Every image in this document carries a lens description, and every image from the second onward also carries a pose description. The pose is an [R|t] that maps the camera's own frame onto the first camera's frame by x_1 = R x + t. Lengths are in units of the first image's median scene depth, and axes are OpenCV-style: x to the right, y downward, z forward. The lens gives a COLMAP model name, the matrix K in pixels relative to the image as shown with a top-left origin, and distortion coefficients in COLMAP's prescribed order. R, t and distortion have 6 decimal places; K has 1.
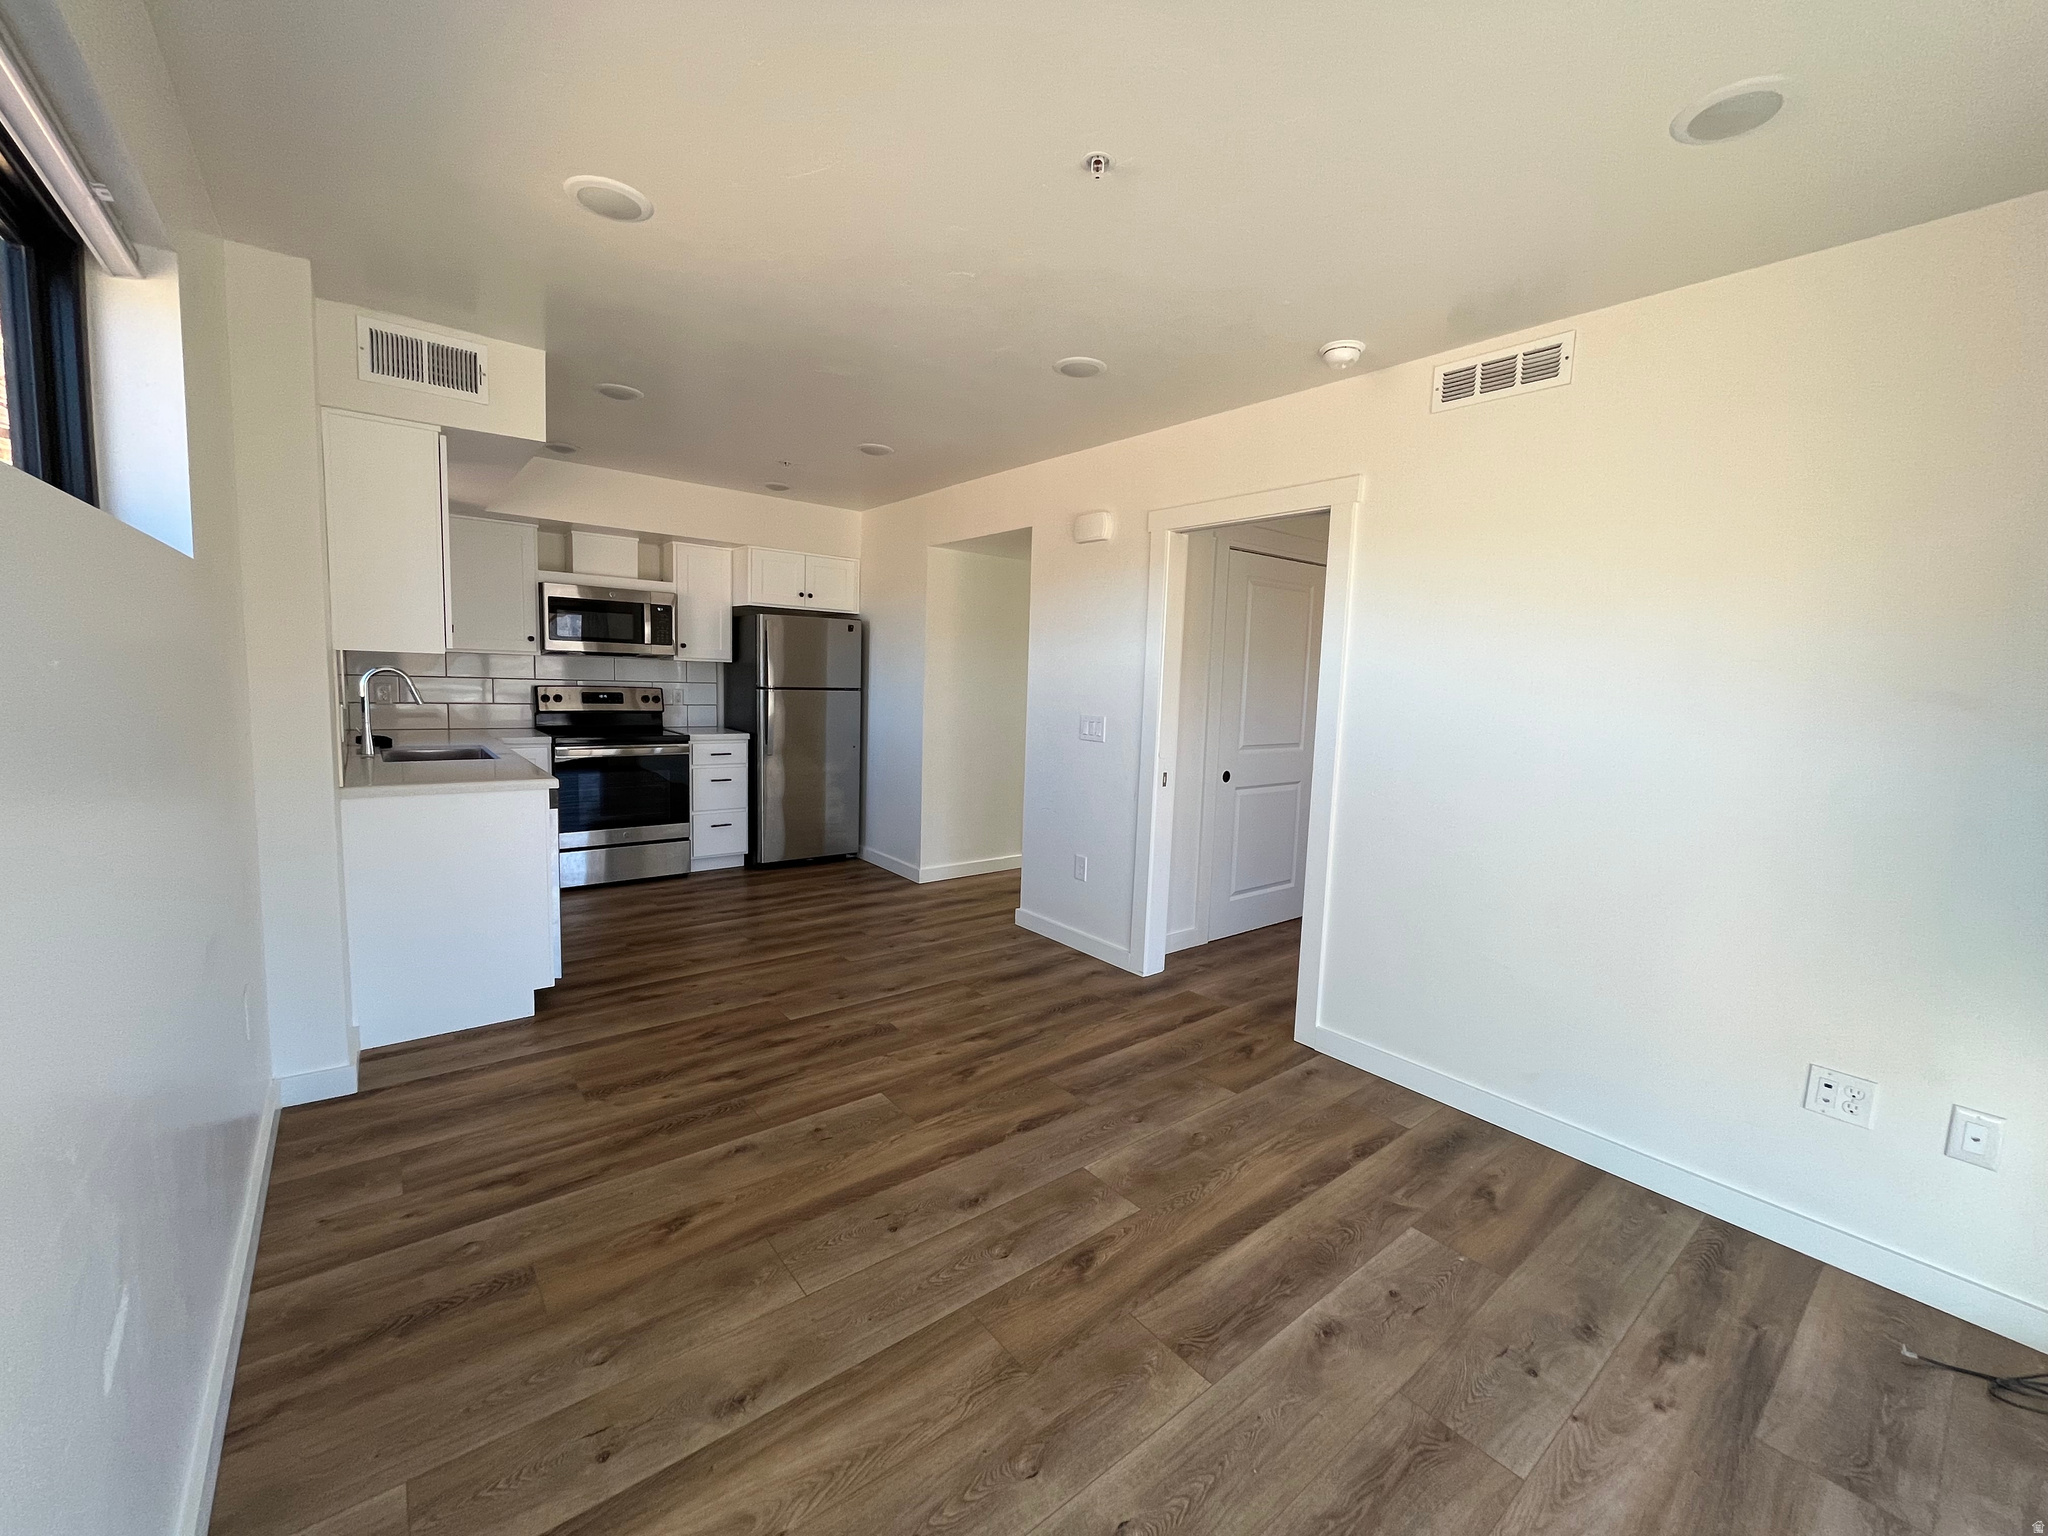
lens RADIAL K [[824.1, 0, 1026.0], [0, 824.1, 760.5], [0, 0, 1]] dist [-0.001239, -0.000452]
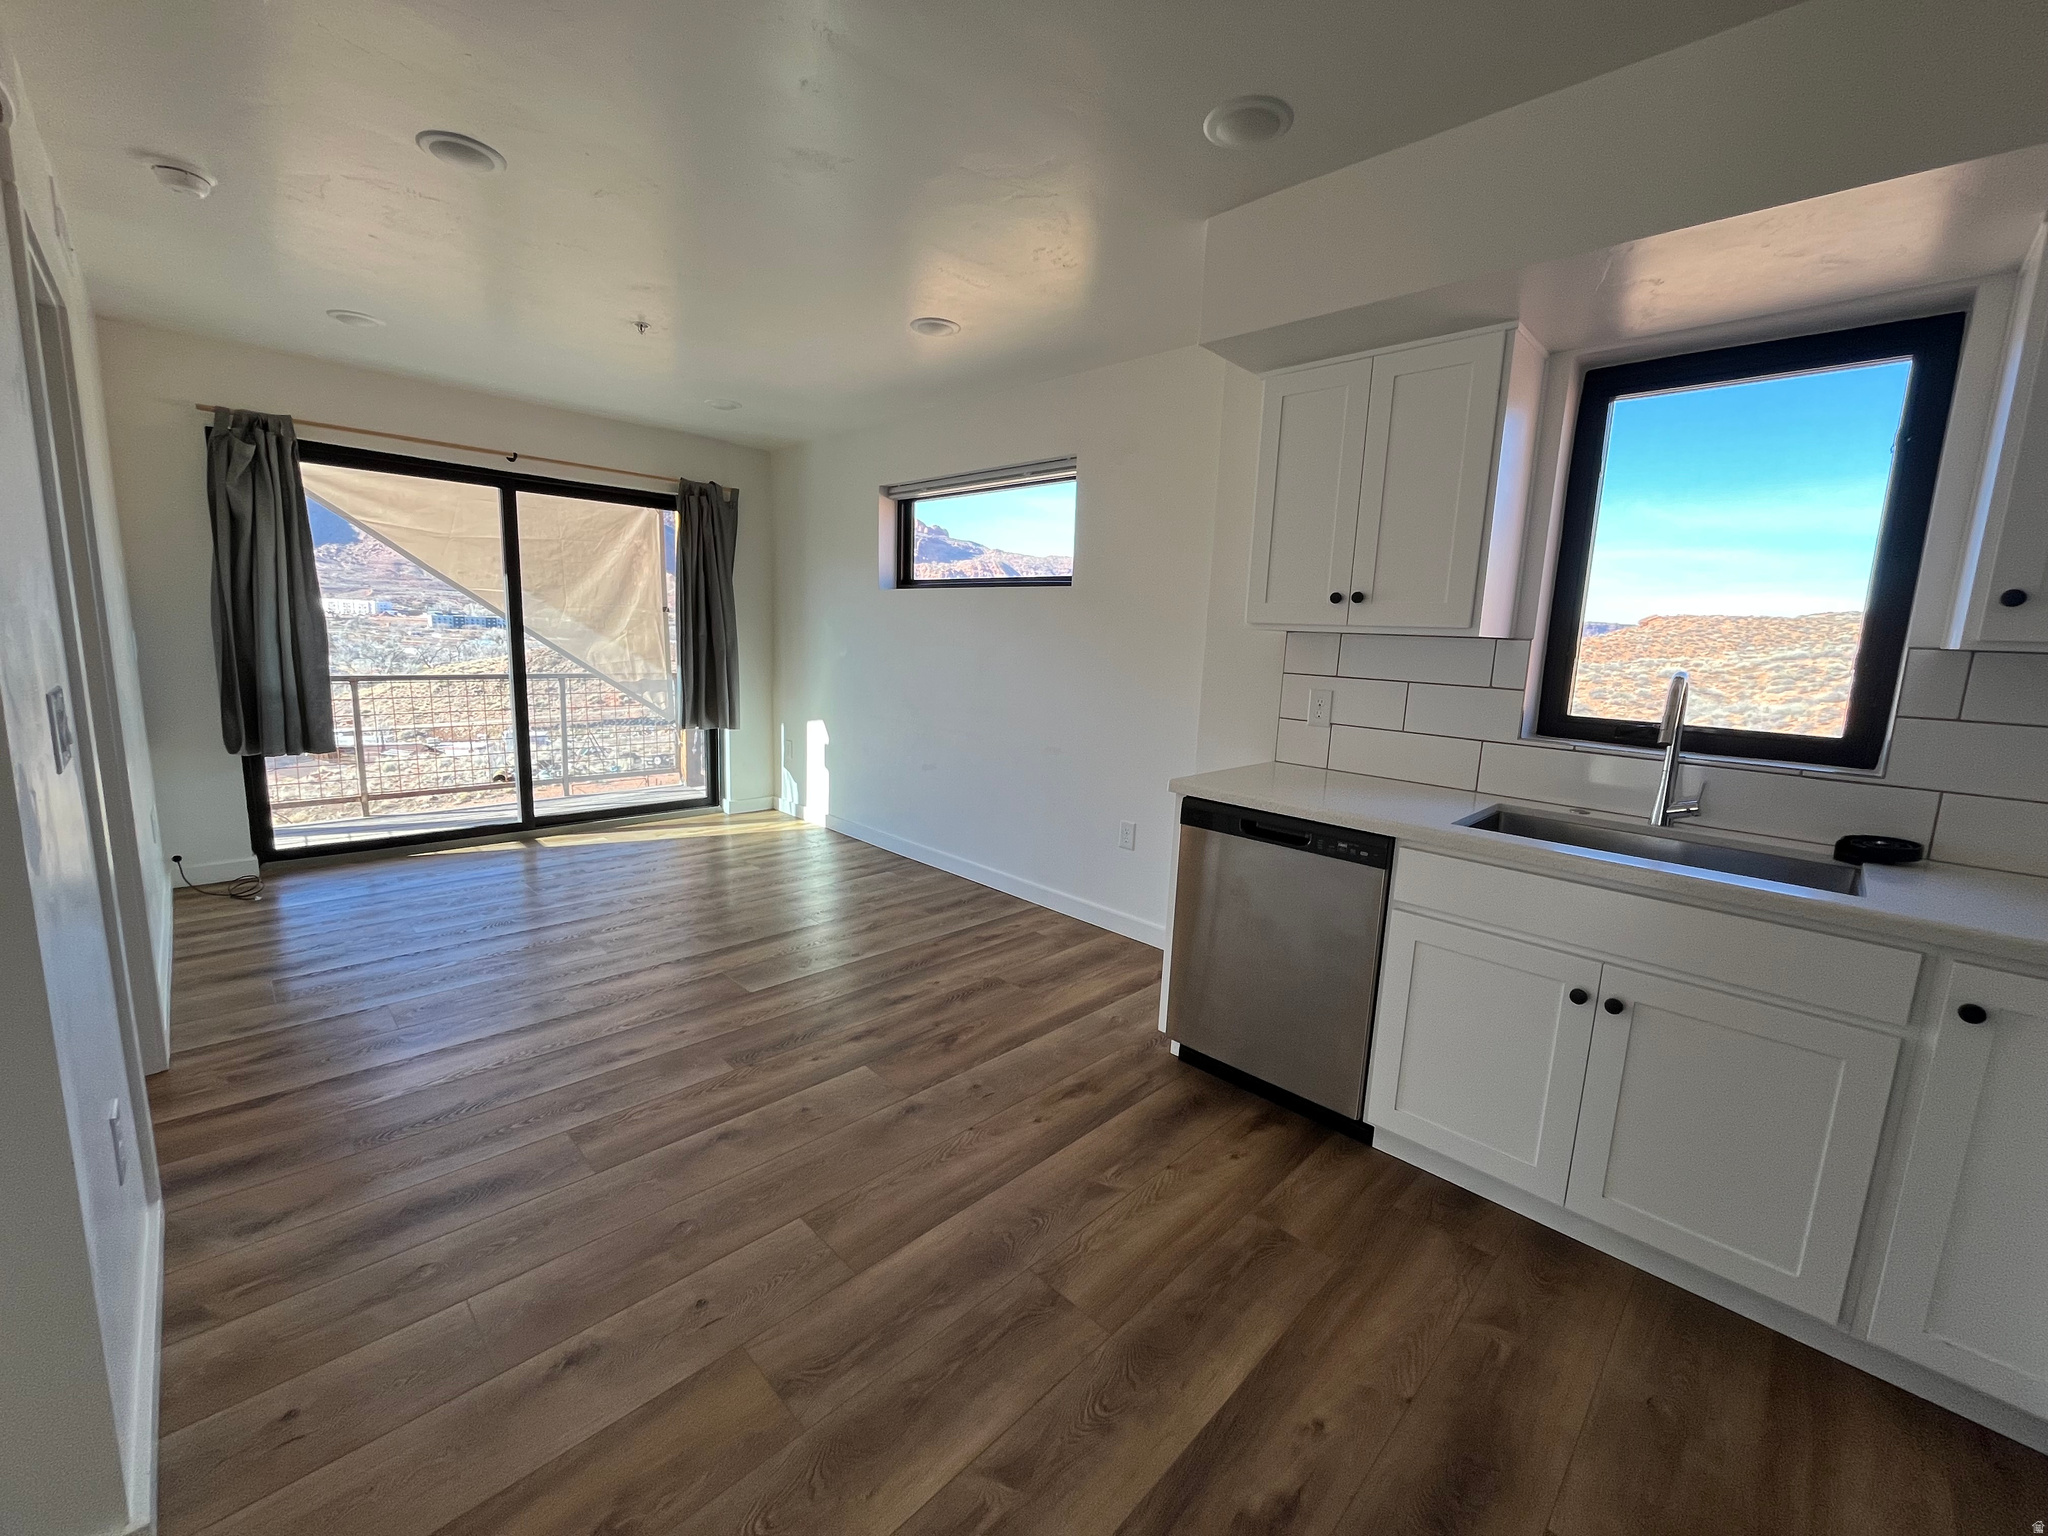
lens RADIAL K [[824.1, 0, 1026.0], [0, 824.1, 760.5], [0, 0, 1]] dist [-0.001239, -0.000452]
pose [[-0.990726, -0.059545, -0.122129, -0.352585], [-0.089317, 0.962769, 0.255144, -0.195621], [0.102390, 0.263686, -0.959159, 1.836715]]
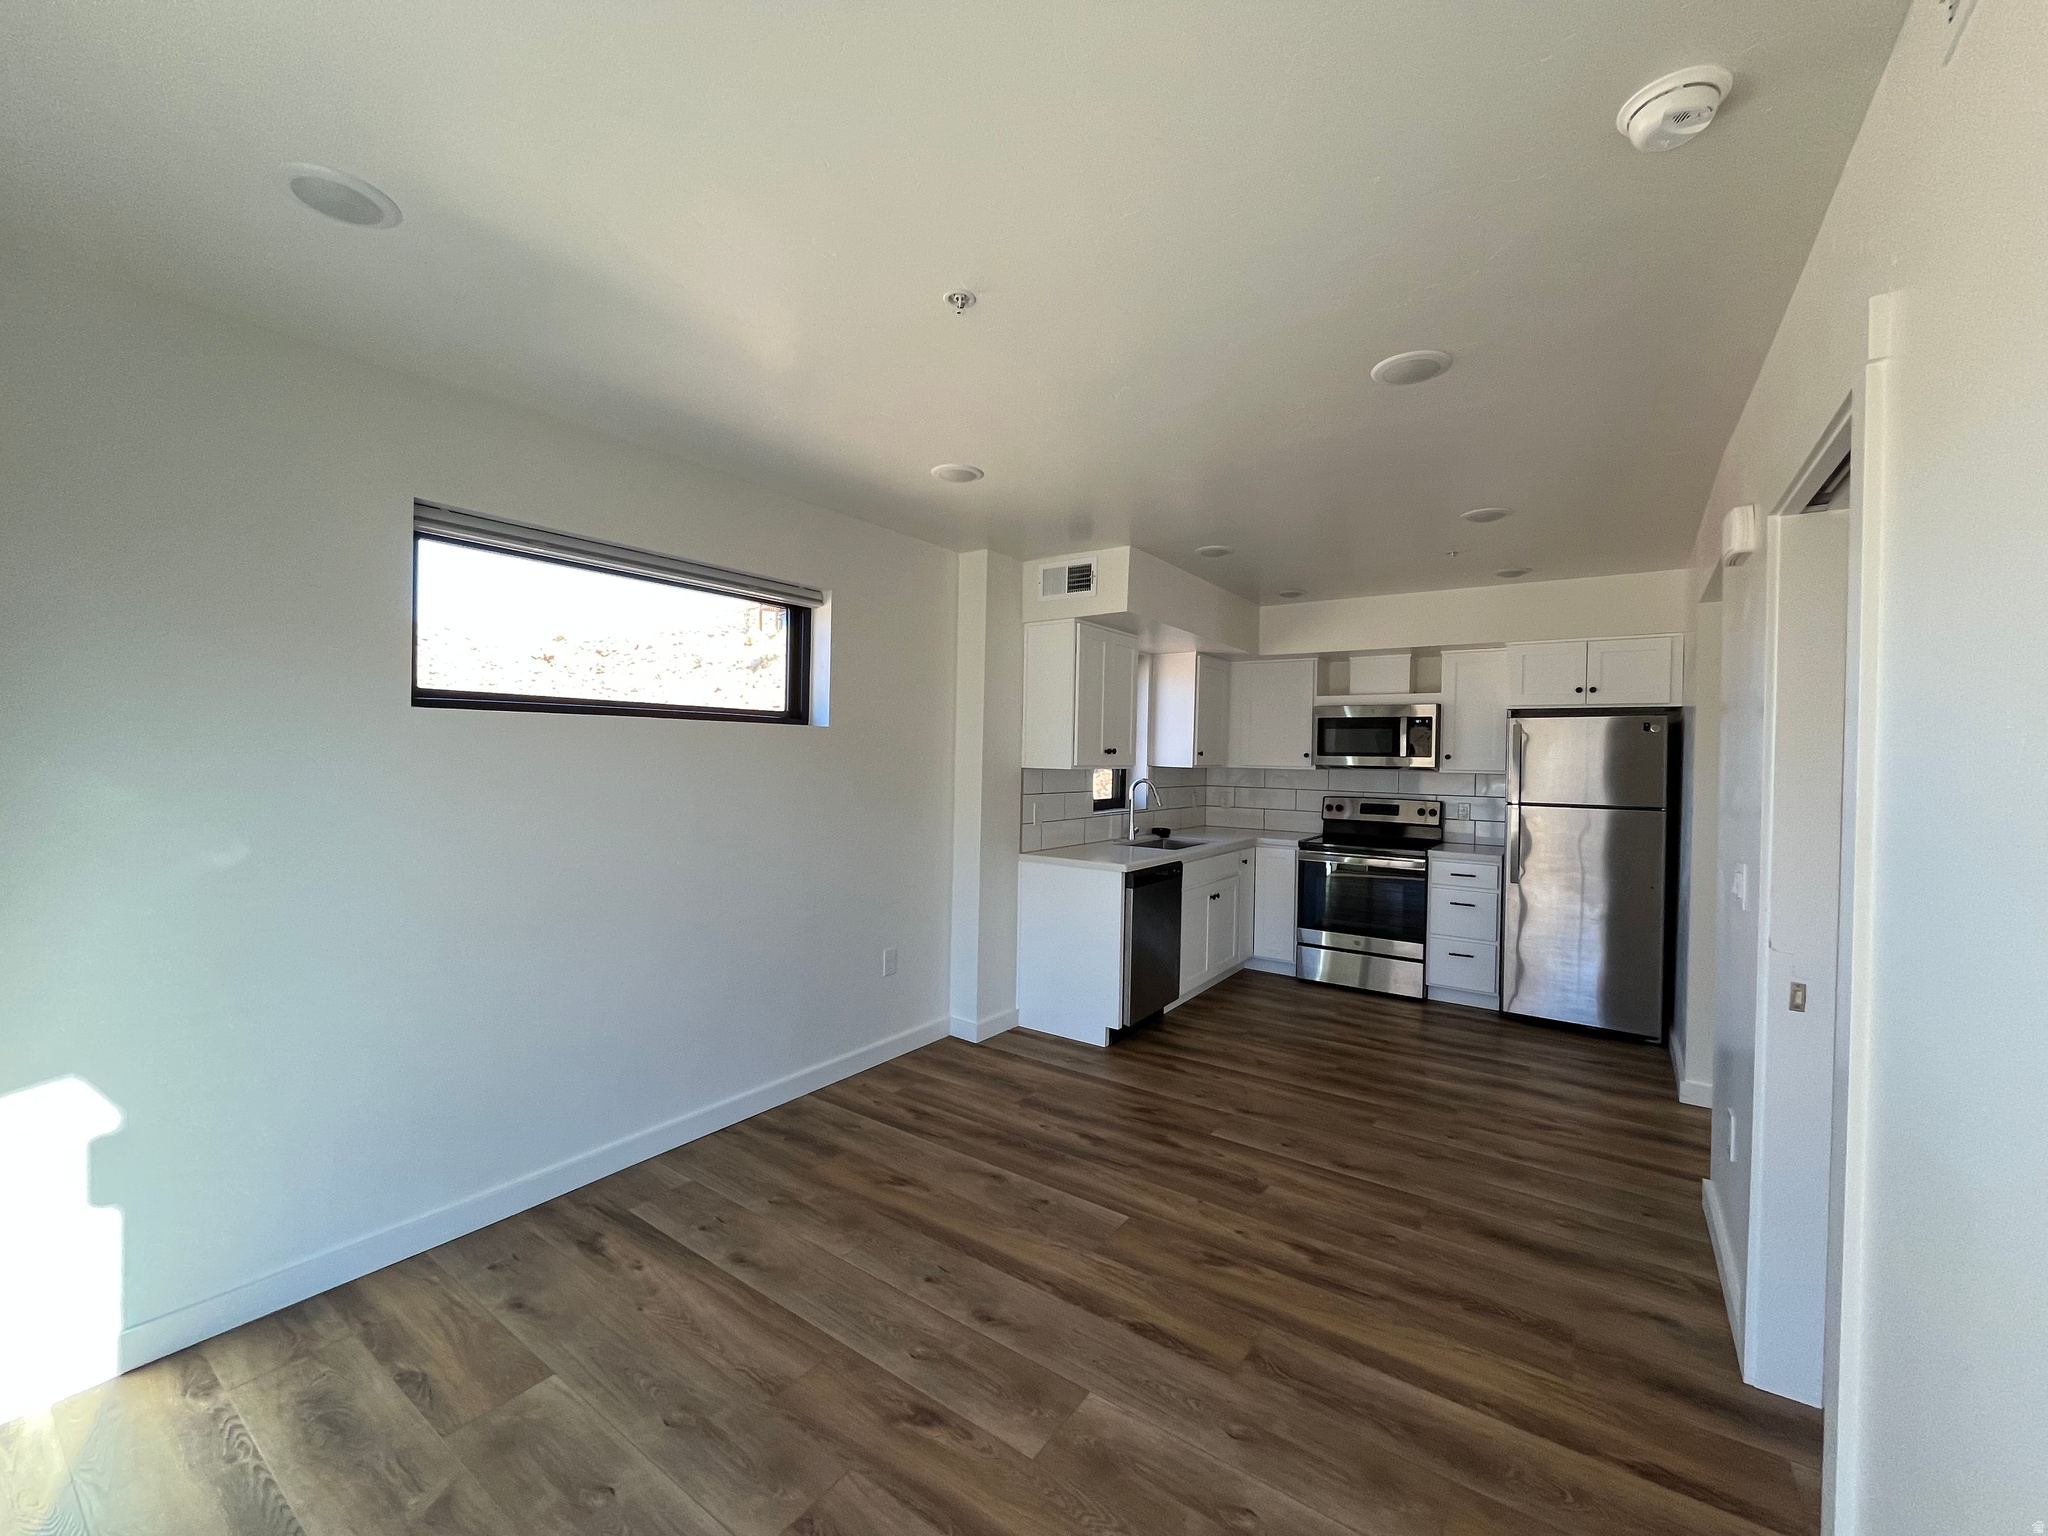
lens RADIAL K [[824.1, 0, 1026.0], [0, 824.1, 760.5], [0, 0, 1]] dist [-0.001239, -0.000452]
pose [[0.280029, -0.026614, -0.959623, 0.655987], [-0.109256, 0.992237, -0.059401, -0.047946], [0.953754, 0.121478, 0.274947, 0.506702]]
